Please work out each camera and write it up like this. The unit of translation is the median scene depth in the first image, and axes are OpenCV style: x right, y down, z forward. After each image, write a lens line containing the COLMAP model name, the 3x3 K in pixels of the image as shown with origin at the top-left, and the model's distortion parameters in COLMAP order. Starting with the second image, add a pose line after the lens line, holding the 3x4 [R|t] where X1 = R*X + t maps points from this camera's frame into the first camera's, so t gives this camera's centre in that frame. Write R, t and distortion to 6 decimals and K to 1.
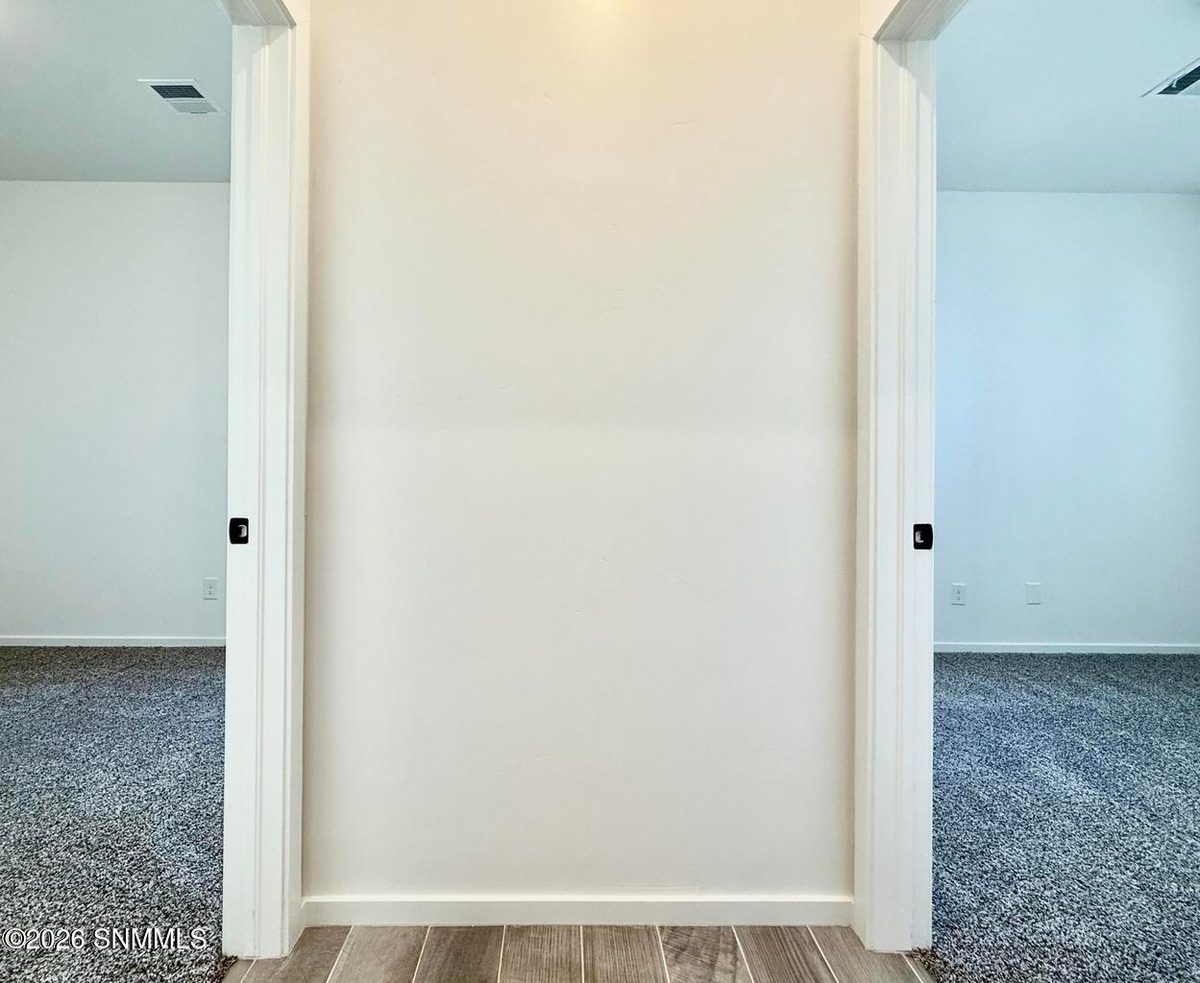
lens RADIAL K [[542.5, 0, 598.6], [0, 542.5, 468.3], [0, 0, 1]] dist [-0.000056, -0.000351]
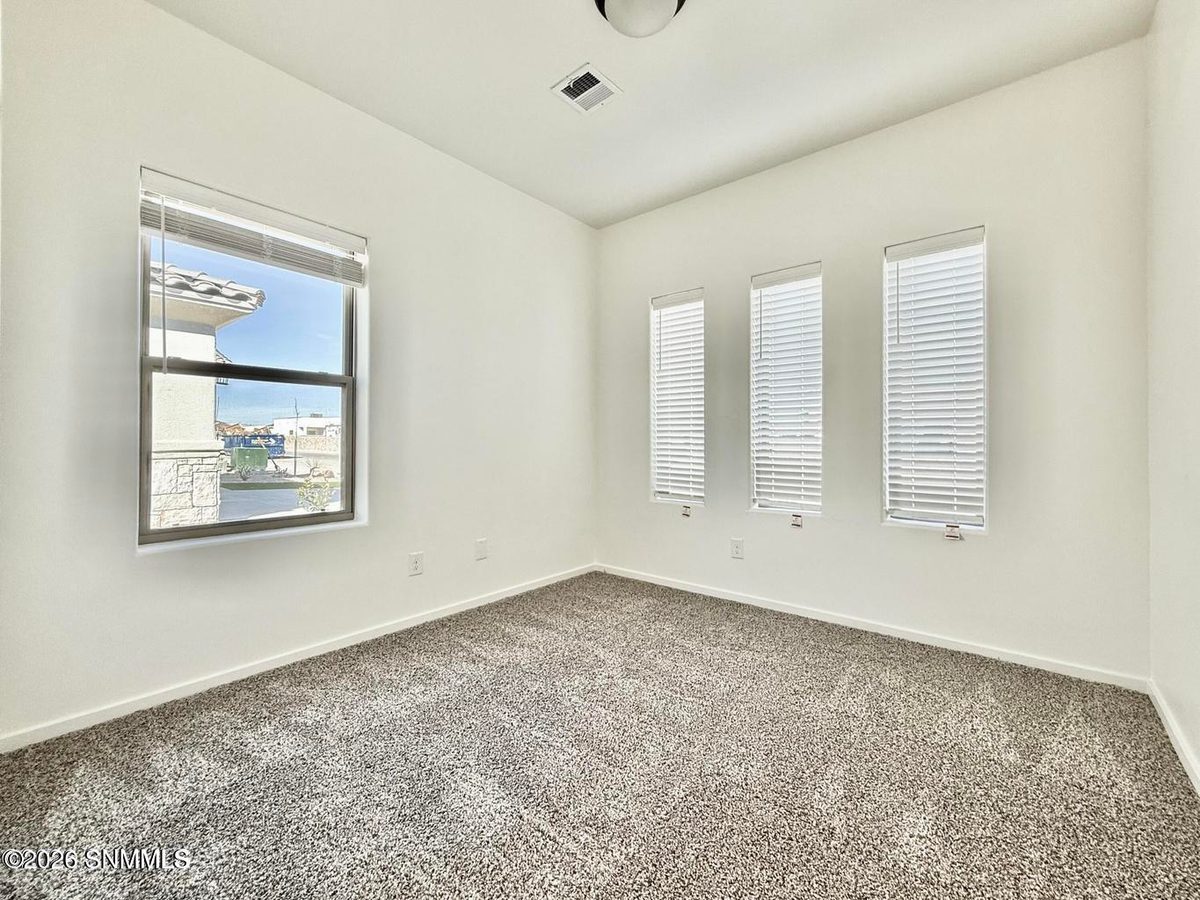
lens RADIAL K [[499.3, 0, 600.0], [0, 499.3, 450.0], [0, 0, 1]] dist [-0.000715, -0.000021]
pose [[0.643958, -0.019792, 0.764805, 0.286392], [-0.002022, 0.999618, 0.027570, 0.010481], [-0.765058, -0.019300, 0.643672, 0.268286]]
